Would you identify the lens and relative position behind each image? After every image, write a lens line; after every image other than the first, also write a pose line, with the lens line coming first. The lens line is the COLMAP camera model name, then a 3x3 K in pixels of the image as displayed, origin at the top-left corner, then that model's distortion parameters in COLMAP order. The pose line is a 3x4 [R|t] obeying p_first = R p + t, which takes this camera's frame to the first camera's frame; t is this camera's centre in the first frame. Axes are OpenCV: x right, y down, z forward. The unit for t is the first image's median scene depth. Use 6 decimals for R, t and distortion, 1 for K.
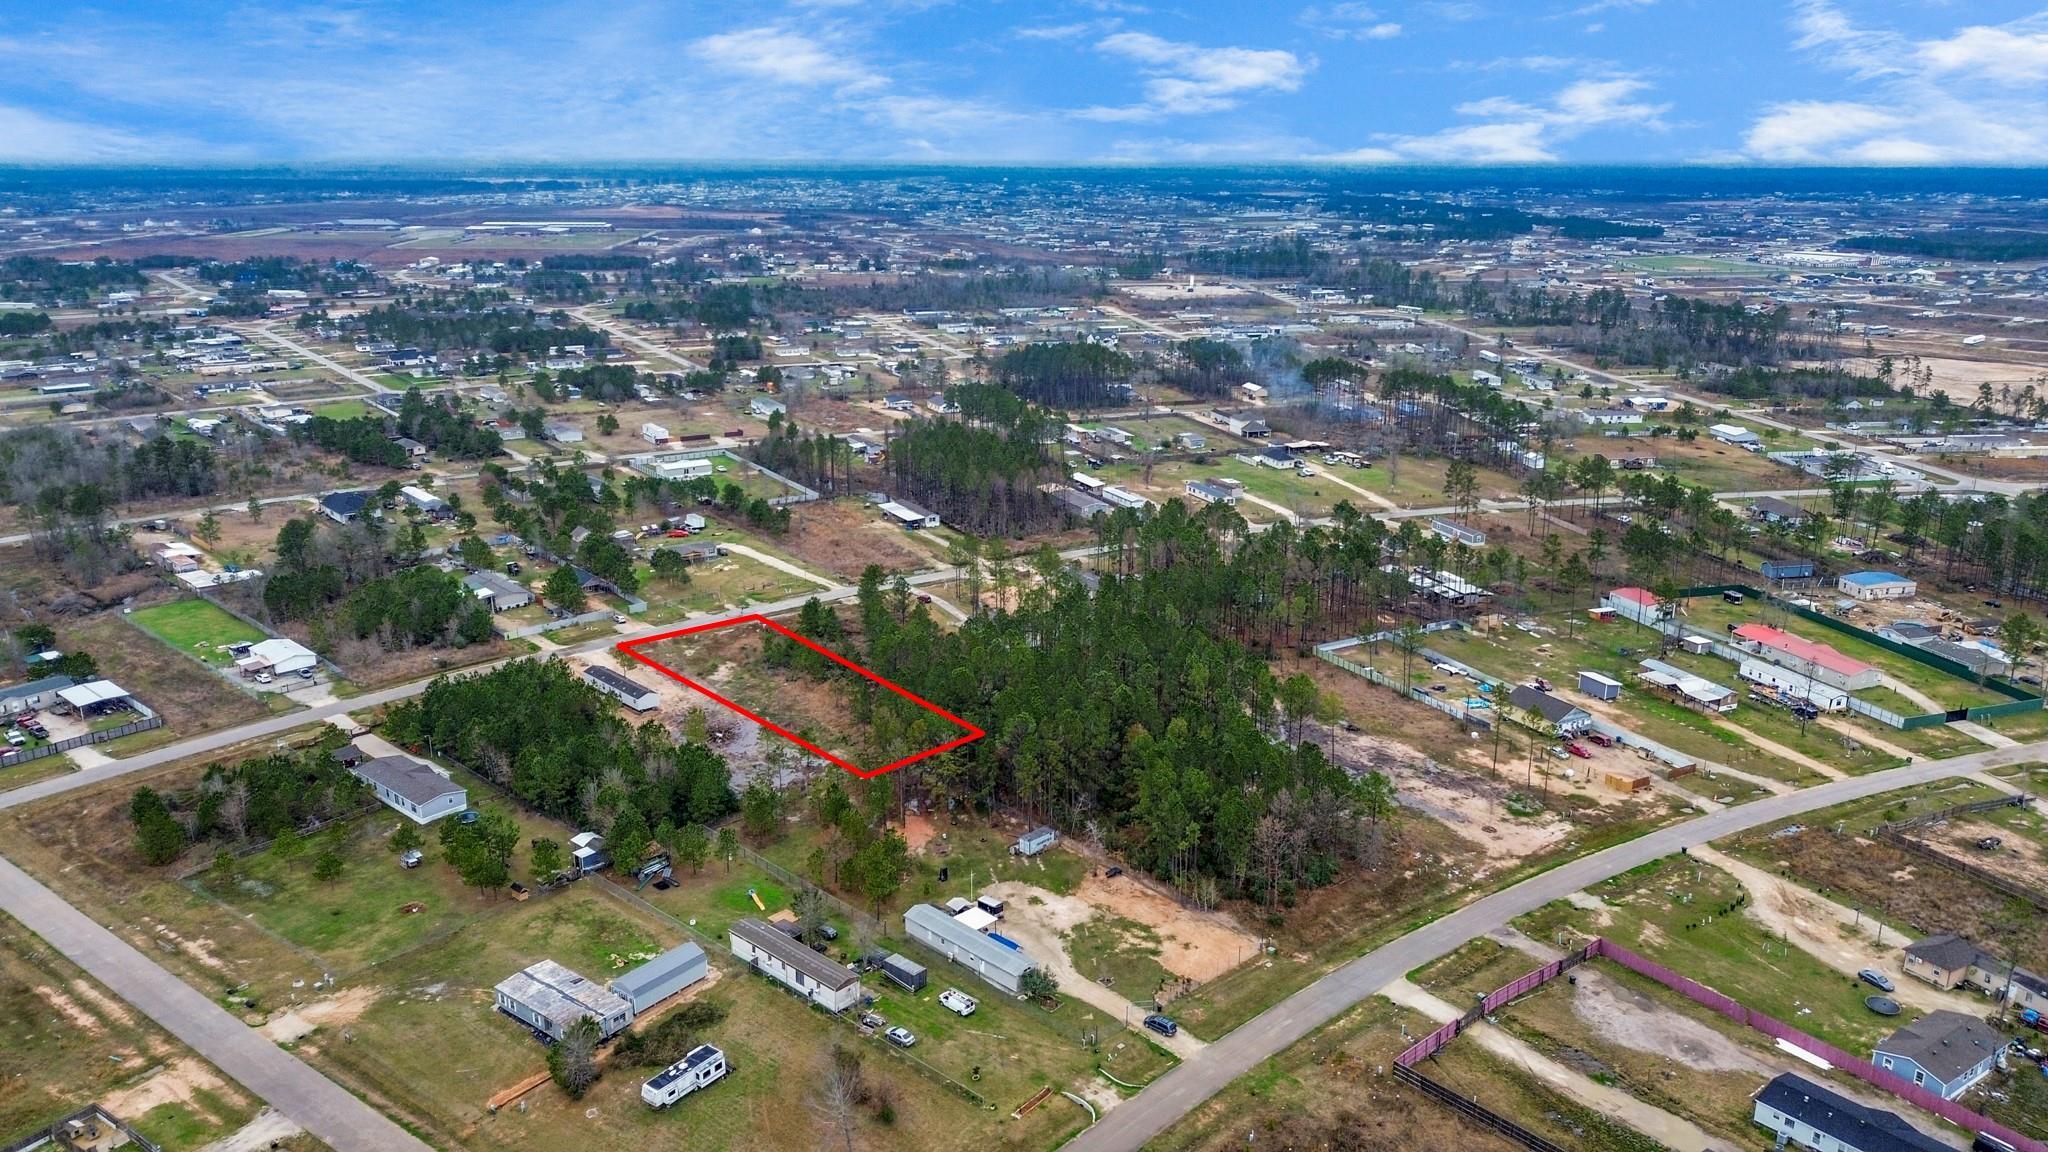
lens RADIAL K [[1439.7, 0, 1025.2], [0, 1439.7, 575.3], [0, 0, 1]] dist [0.077535, -0.072278]
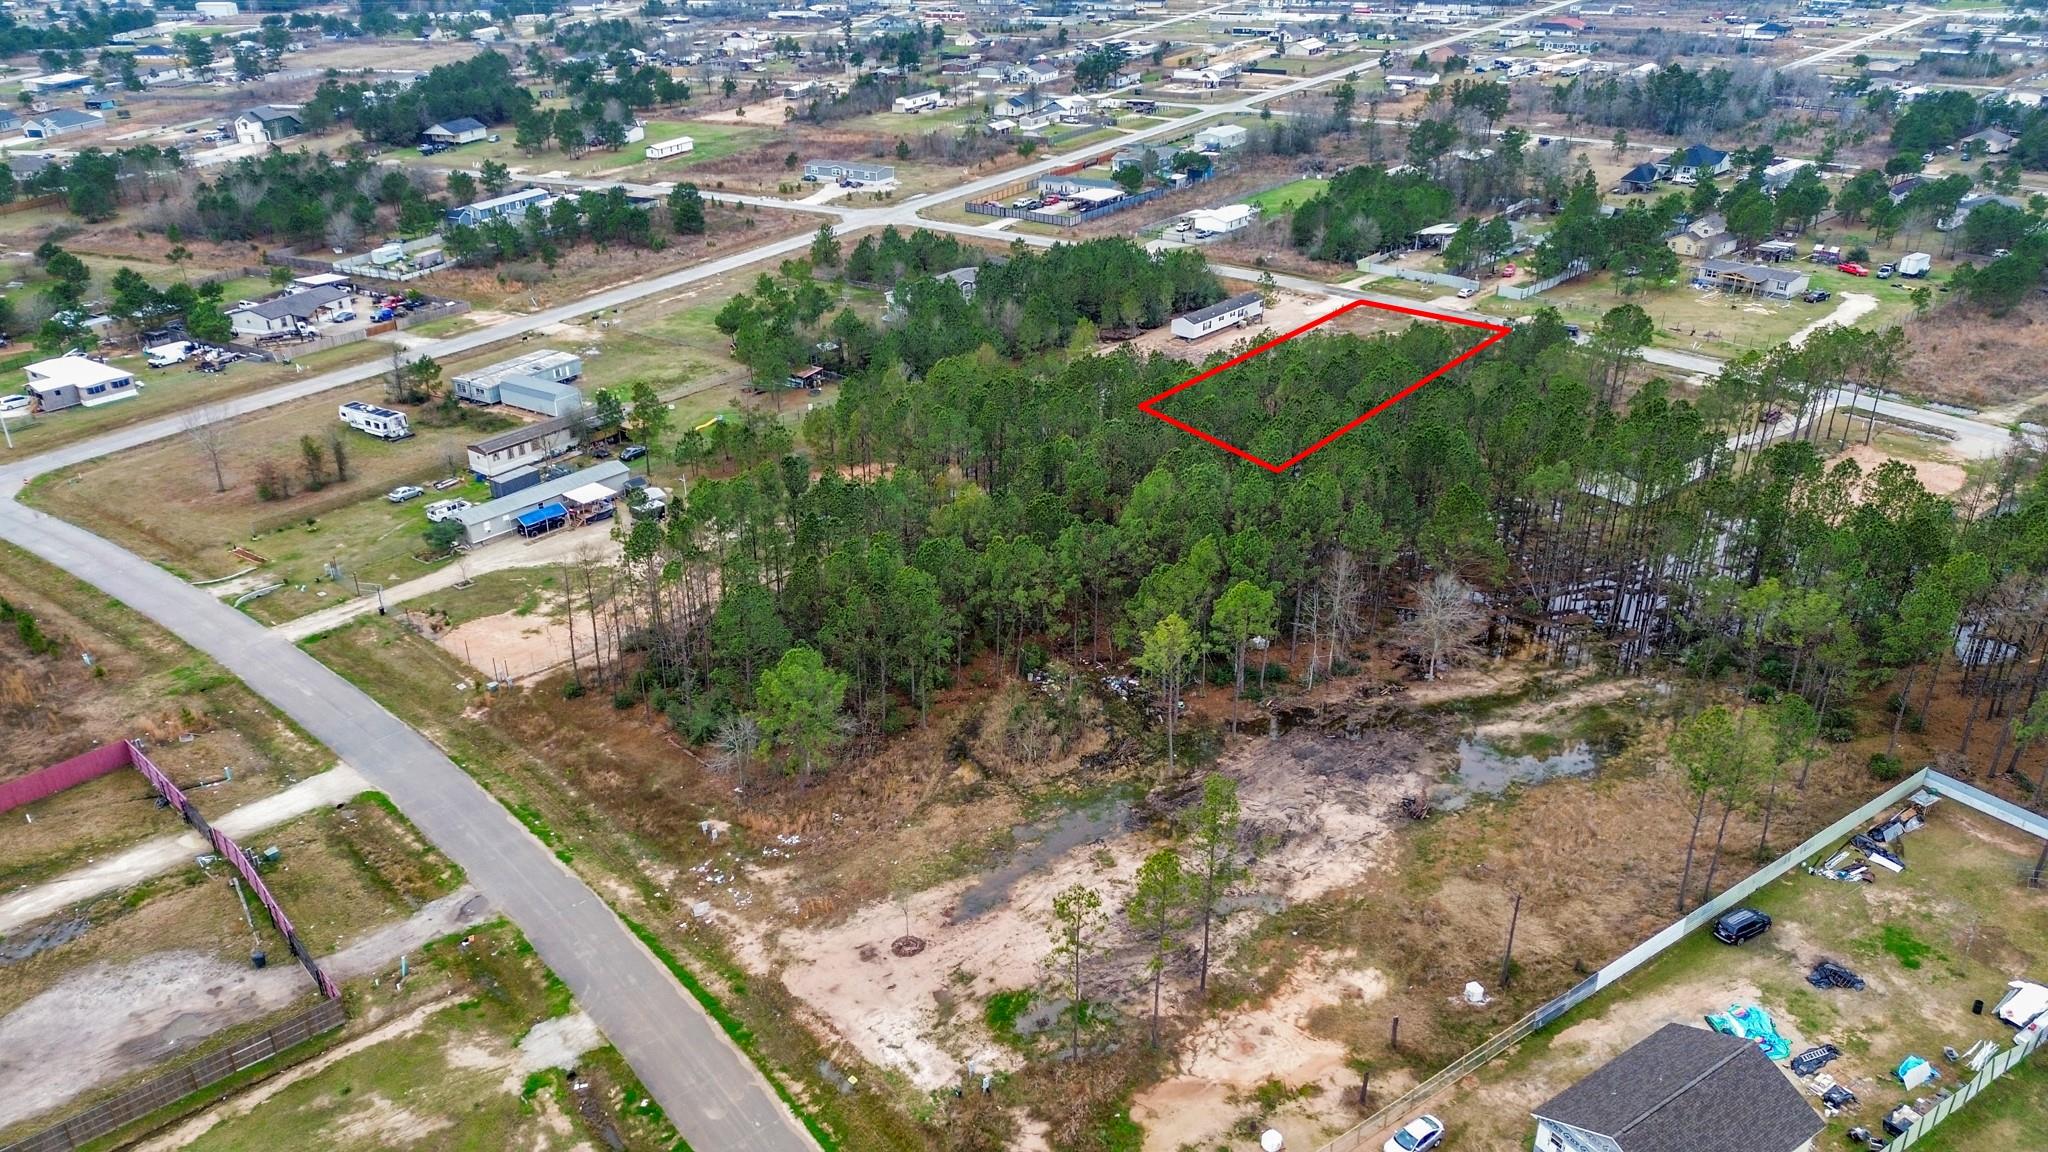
lens RADIAL K [[1439.7, 0, 1025.2], [0, 1439.7, 575.3], [0, 0, 1]] dist [0.077535, -0.072278]
pose [[0.102813, 0.428263, -0.897787, 0.647643], [-0.274249, 0.879791, 0.388272, -0.104036], [0.956147, 0.206297, 0.207904, 0.882863]]
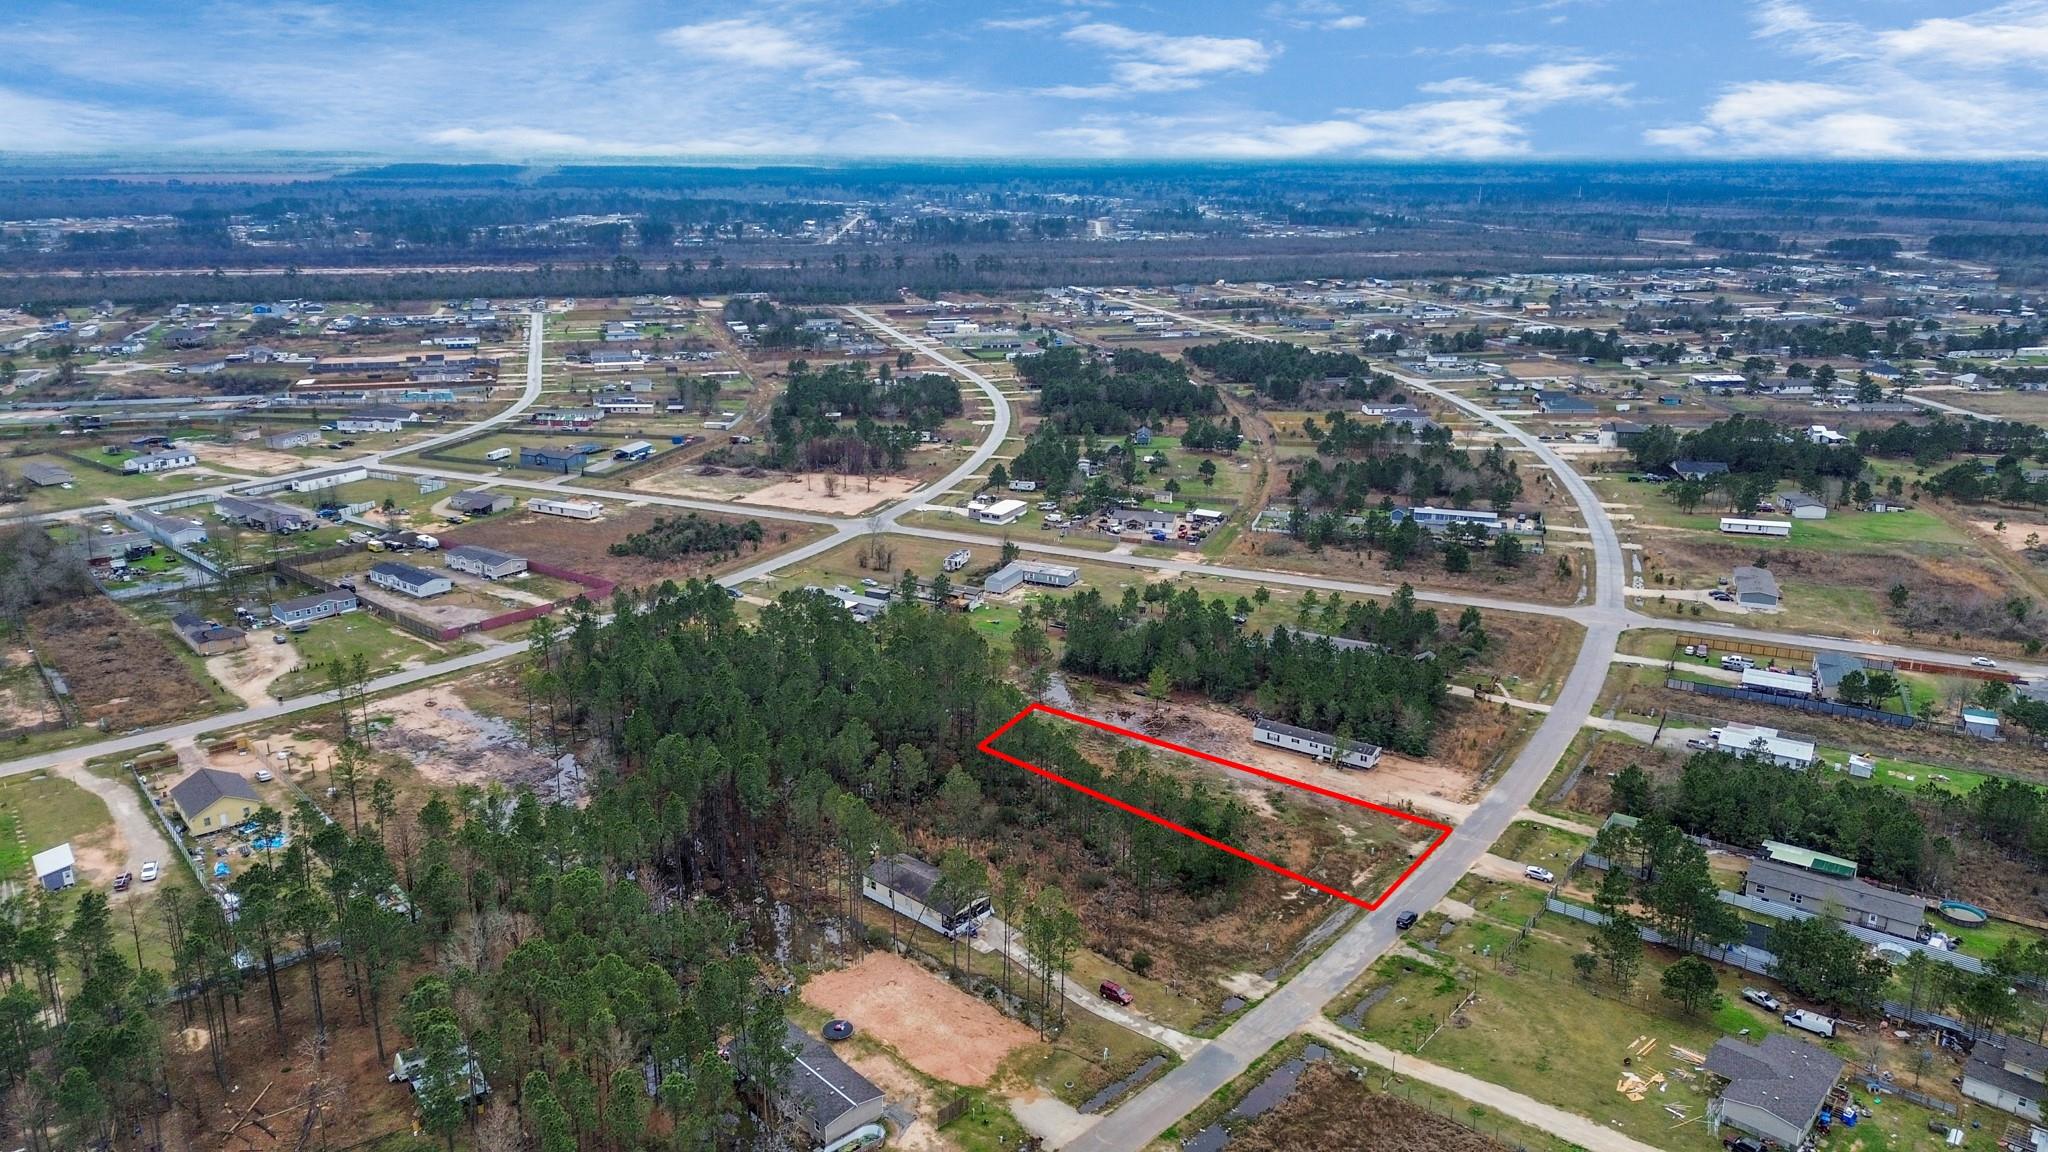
lens RADIAL K [[1435.9, 0, 1024.0], [0, 1435.9, 576.0], [0, 0, 1]] dist [0.132999, -0.266908]
pose [[-0.975113, 0.057187, -0.214204, 0.093418], [-0.067910, 0.842678, 0.534119, -0.554230], [0.211050, 0.535373, -0.817823, 1.934582]]
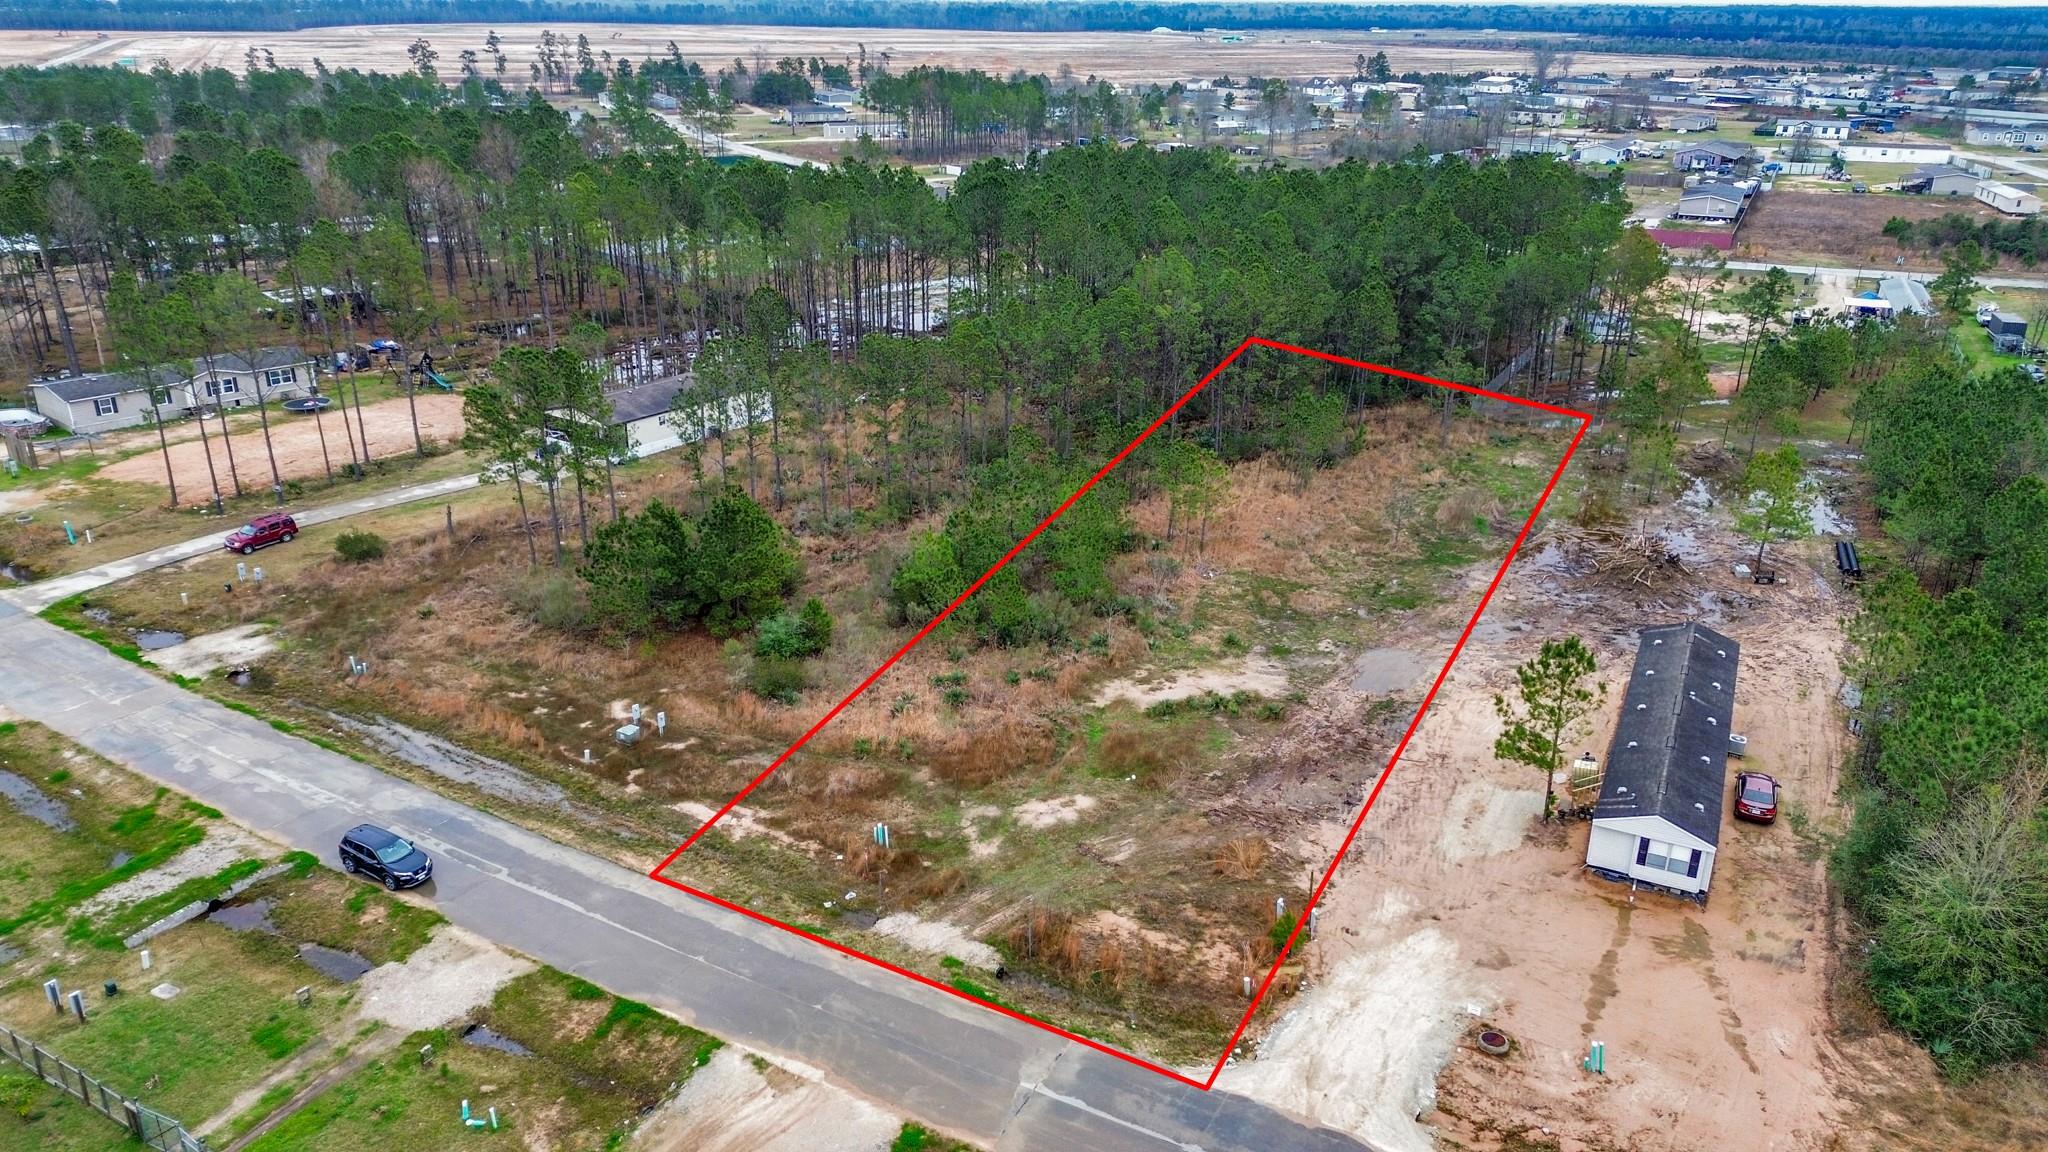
lens RADIAL K [[1439.7, 0, 1025.2], [0, 1439.7, 575.3], [0, 0, 1]] dist [0.077535, -0.072278]
pose [[-0.341528, -0.351890, 0.871511, -0.520292], [0.250127, 0.859797, 0.445180, -0.090478], [-0.905977, 0.370030, -0.205628, 1.345544]]
